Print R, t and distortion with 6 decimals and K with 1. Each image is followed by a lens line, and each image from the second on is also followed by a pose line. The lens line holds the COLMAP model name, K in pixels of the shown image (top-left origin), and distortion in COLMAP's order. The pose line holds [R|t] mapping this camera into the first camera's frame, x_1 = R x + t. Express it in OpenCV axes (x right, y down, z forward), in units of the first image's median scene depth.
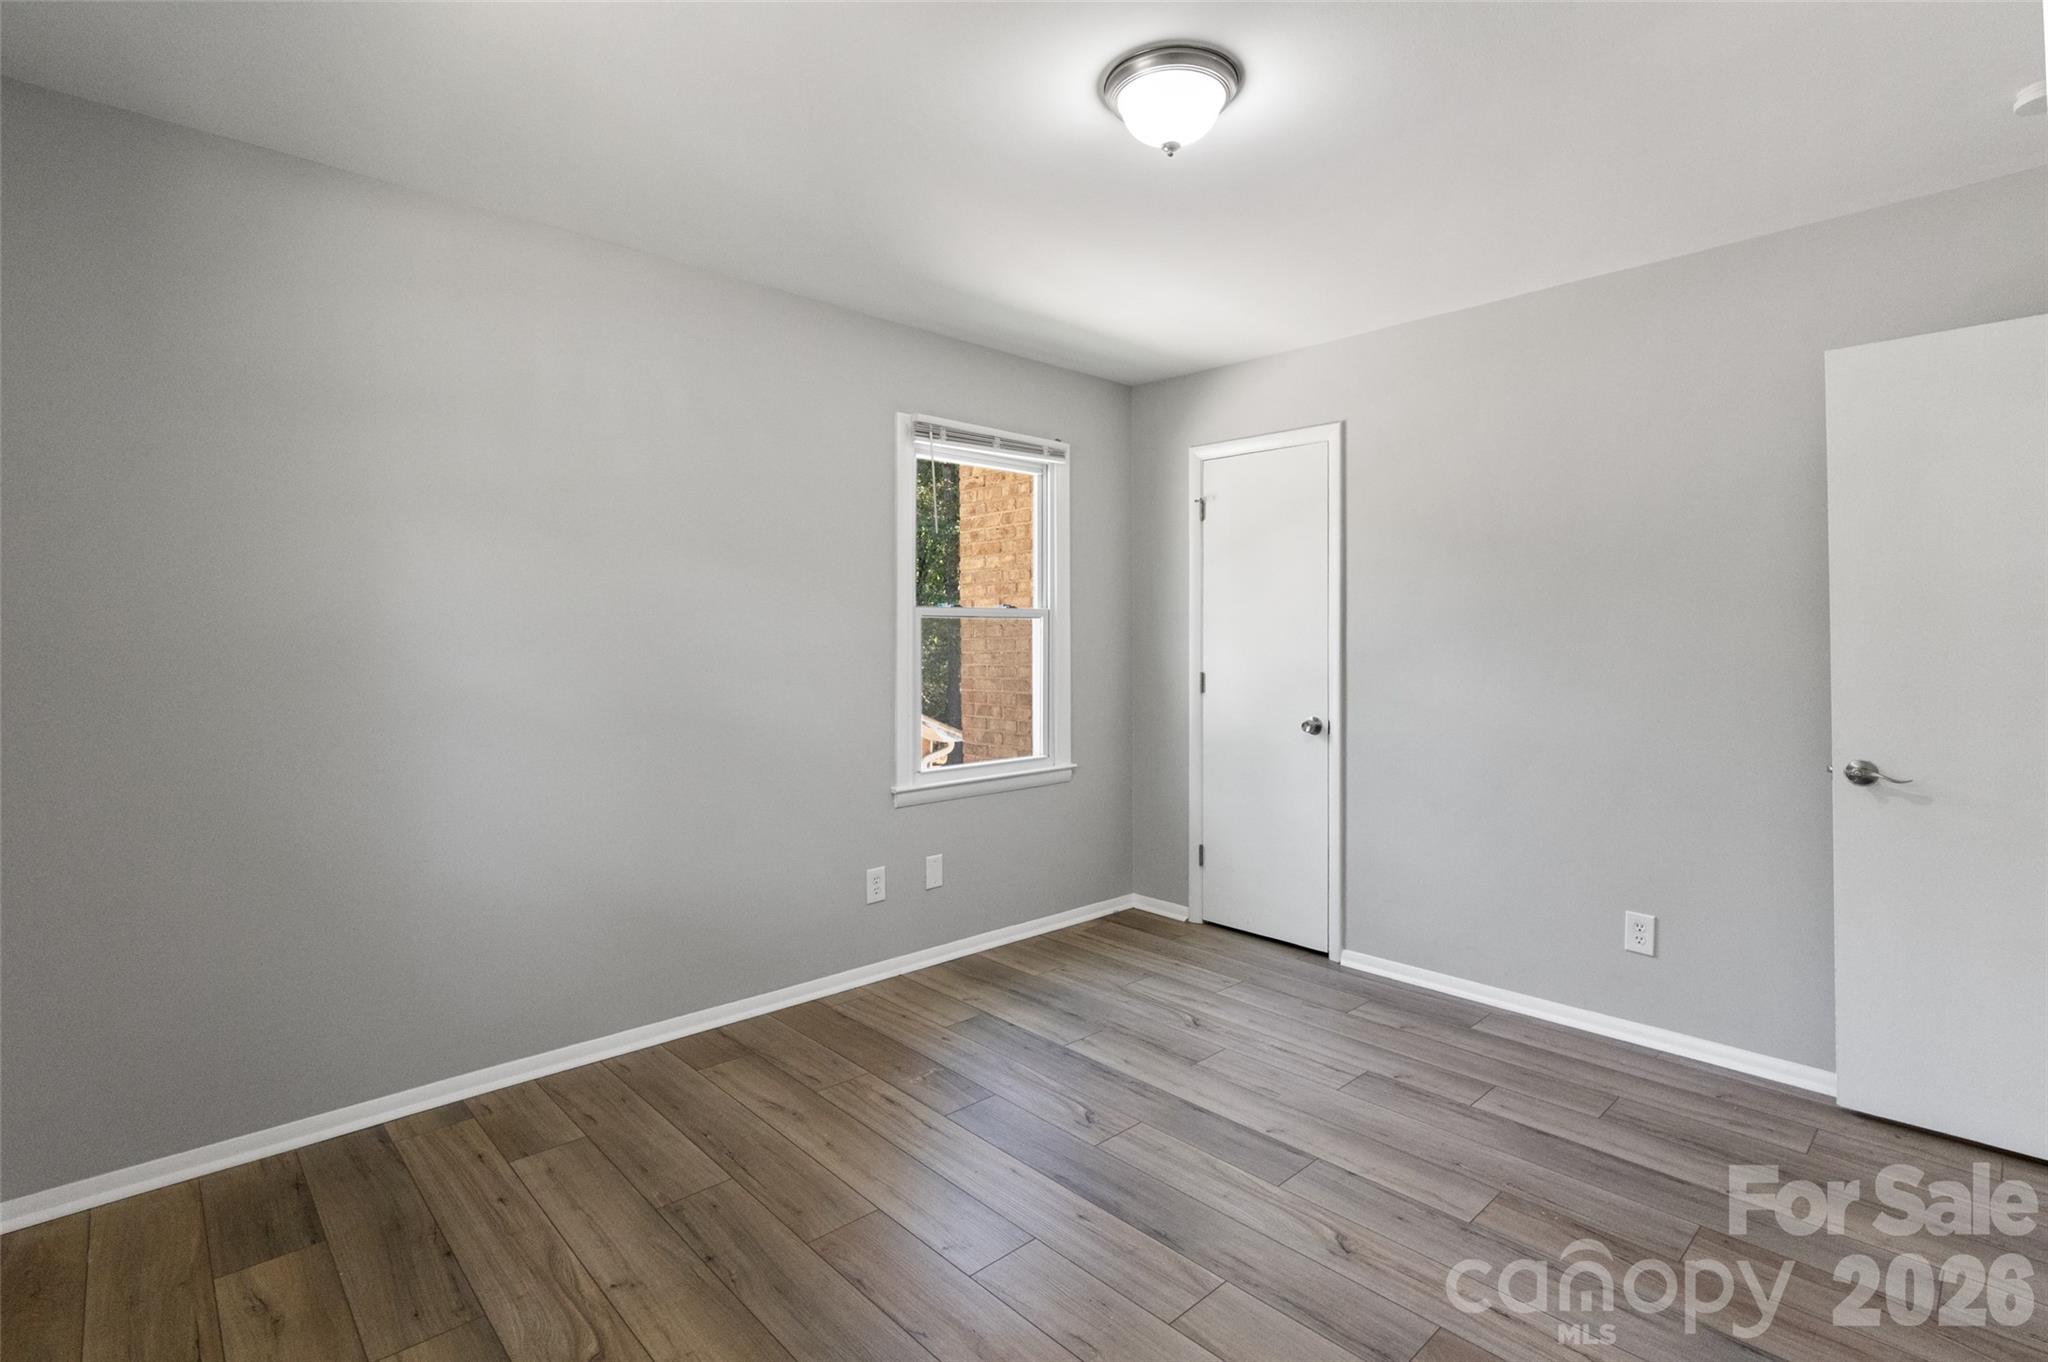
lens RADIAL K [[969.6, 0, 1022.4], [0, 969.6, 608.6], [0, 0, 1]] dist [-0.003026, 0.000004]
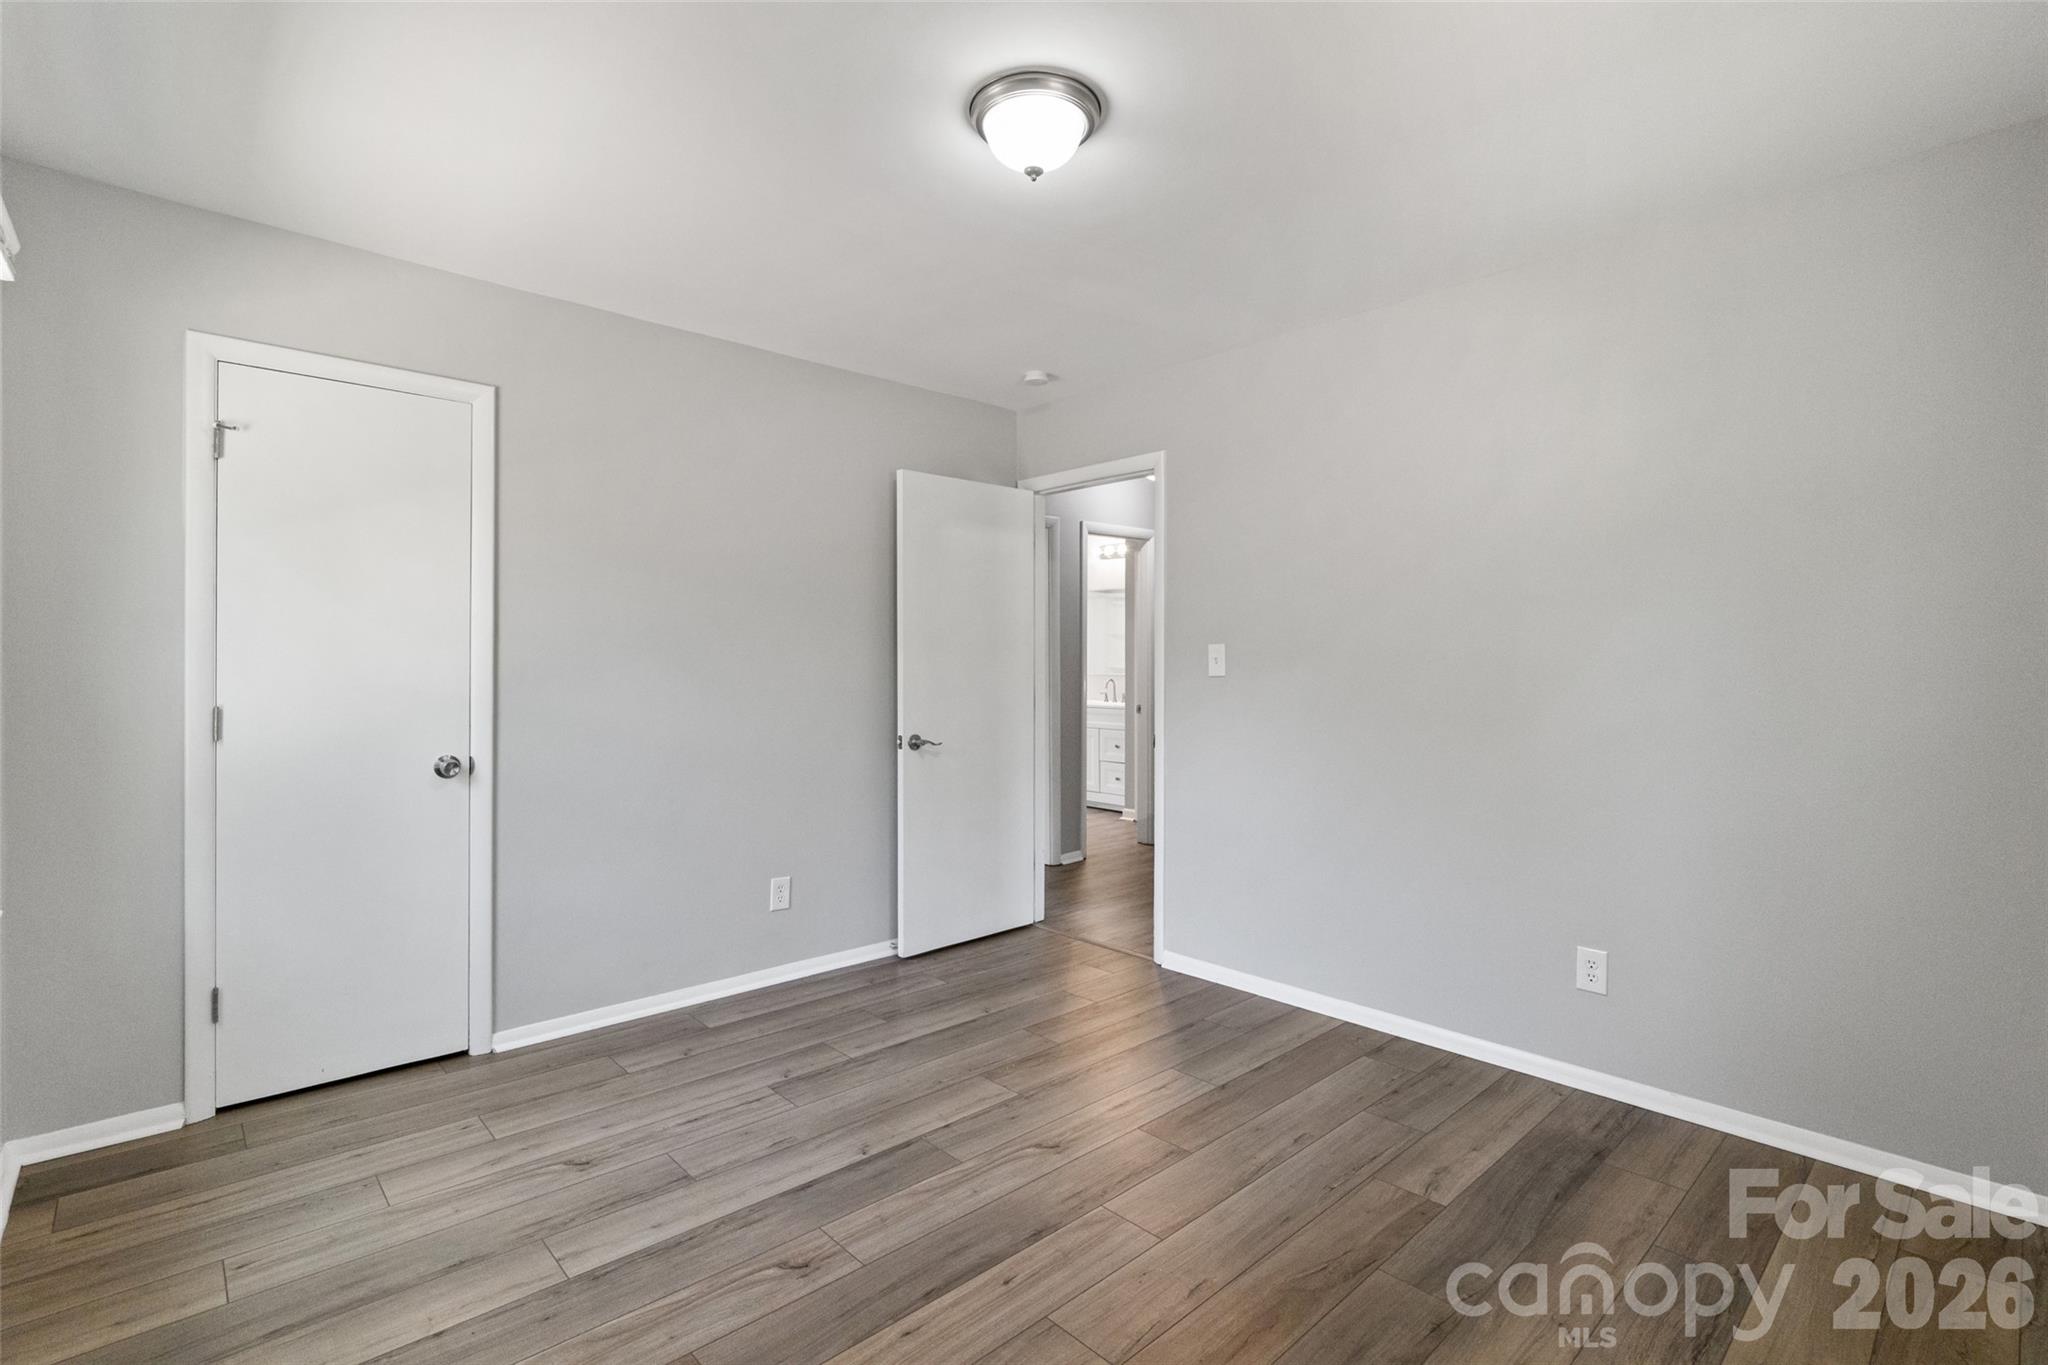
lens RADIAL K [[955.6, 0, 1031.0], [0, 955.6, 644.8], [0, 0, 1]] dist [-0.004127, 0.000152]
pose [[-0.002635, 0.015974, 0.999869, -0.645034], [-0.036262, 0.999213, -0.016059, 0.027417], [-0.999339, -0.036299, -0.002053, 0.754686]]
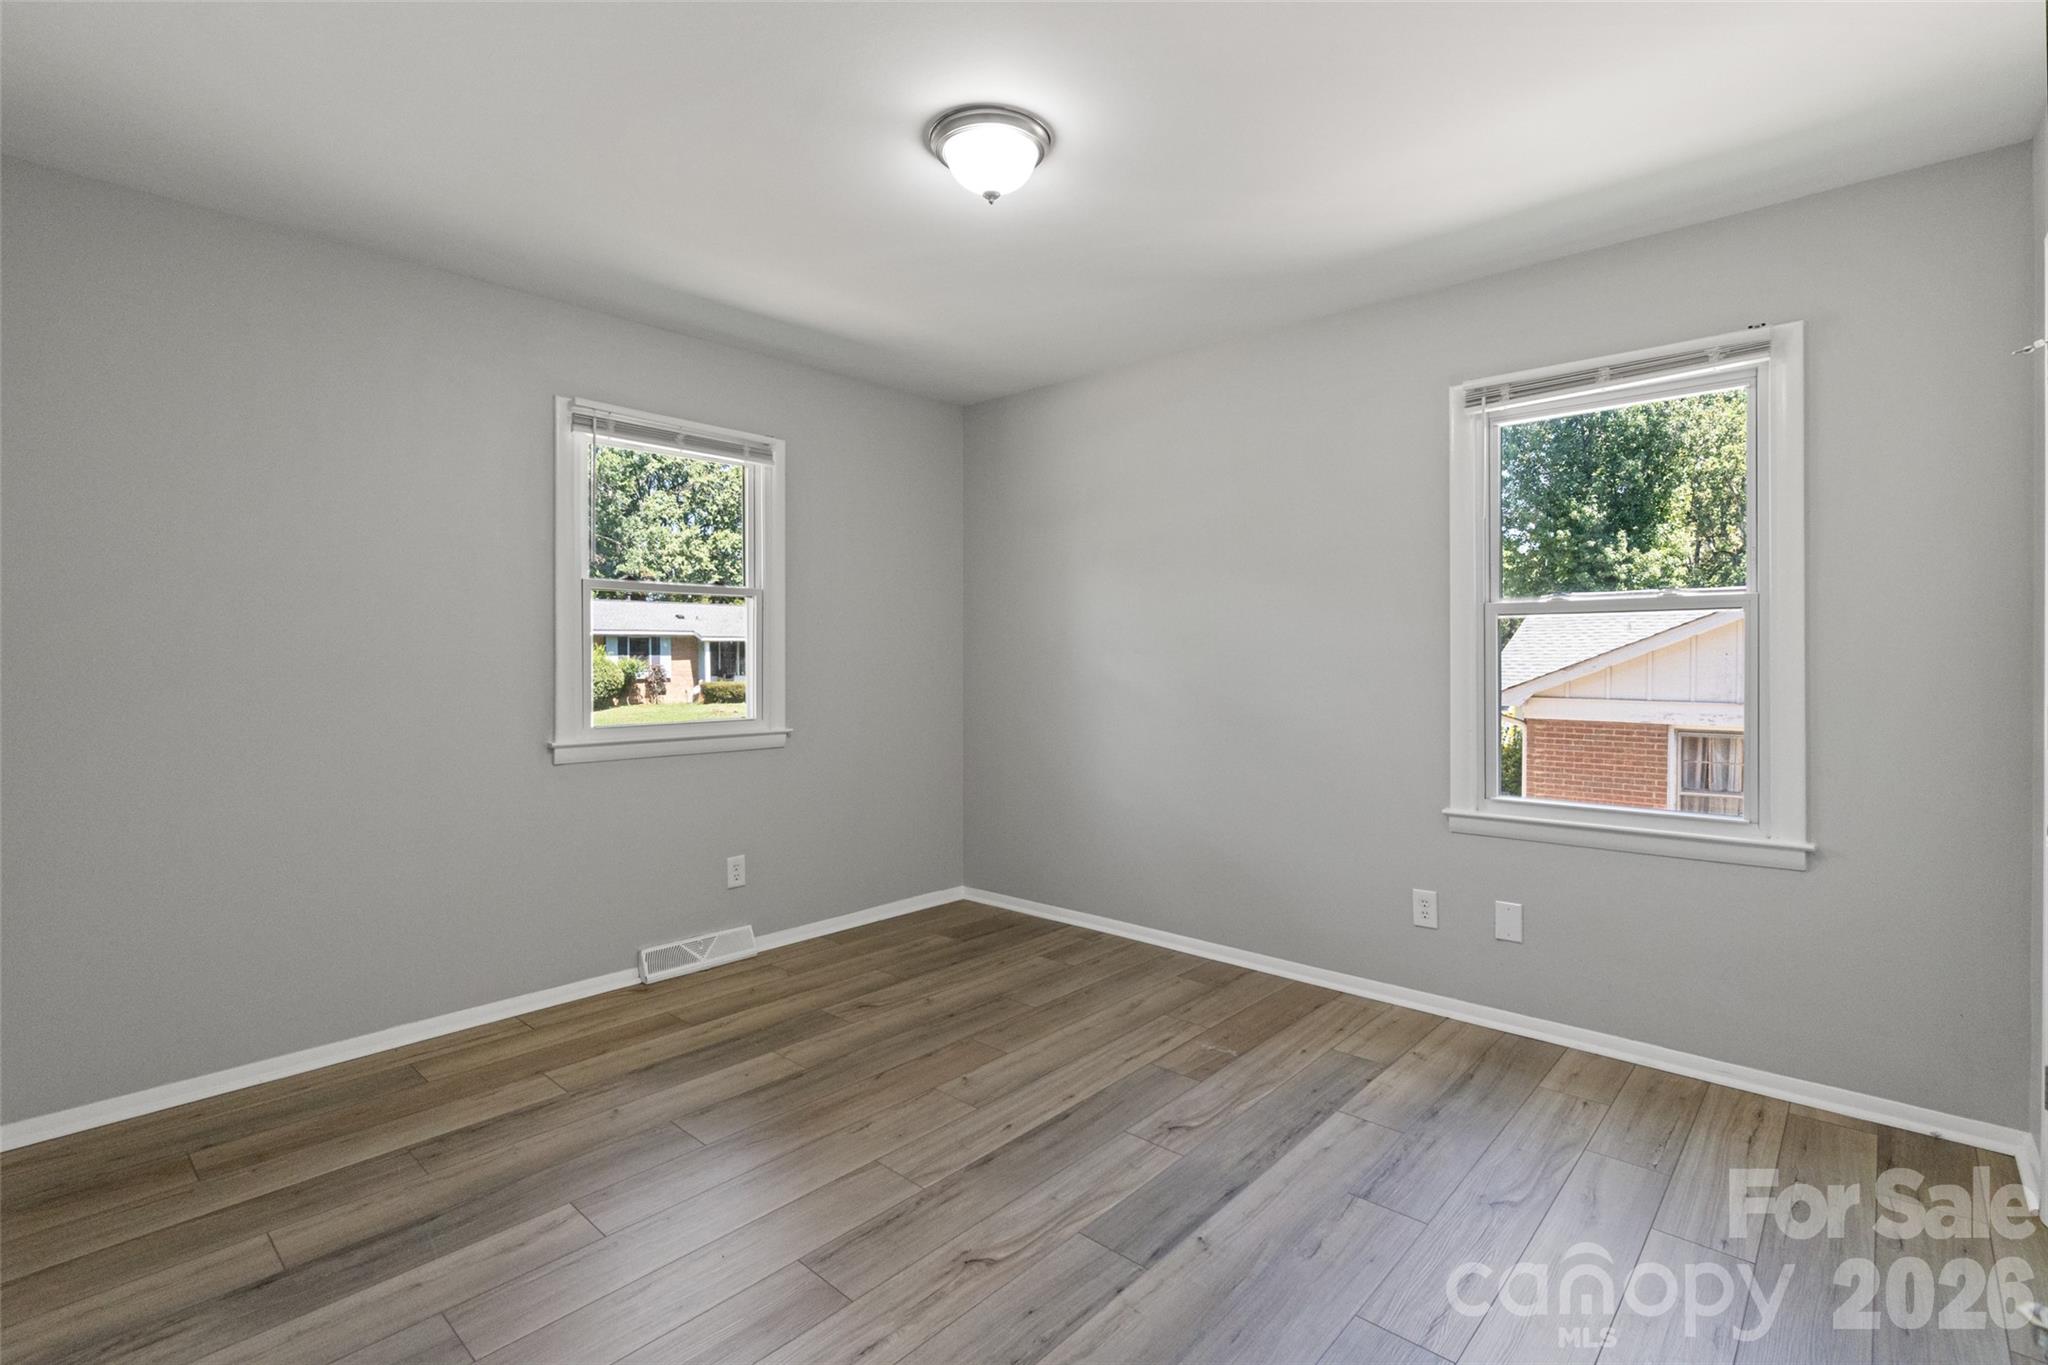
lens RADIAL K [[943.2, 0, 1025.0], [0, 943.2, 644.7], [0, 0, 1]] dist [-0.017944, -0.000101]
pose [[0.076638, -0.011627, -0.996991, 0.920343], [0.034703, 0.999357, -0.008987, 0.035345], [0.996455, -0.033909, 0.076993, 0.717048]]
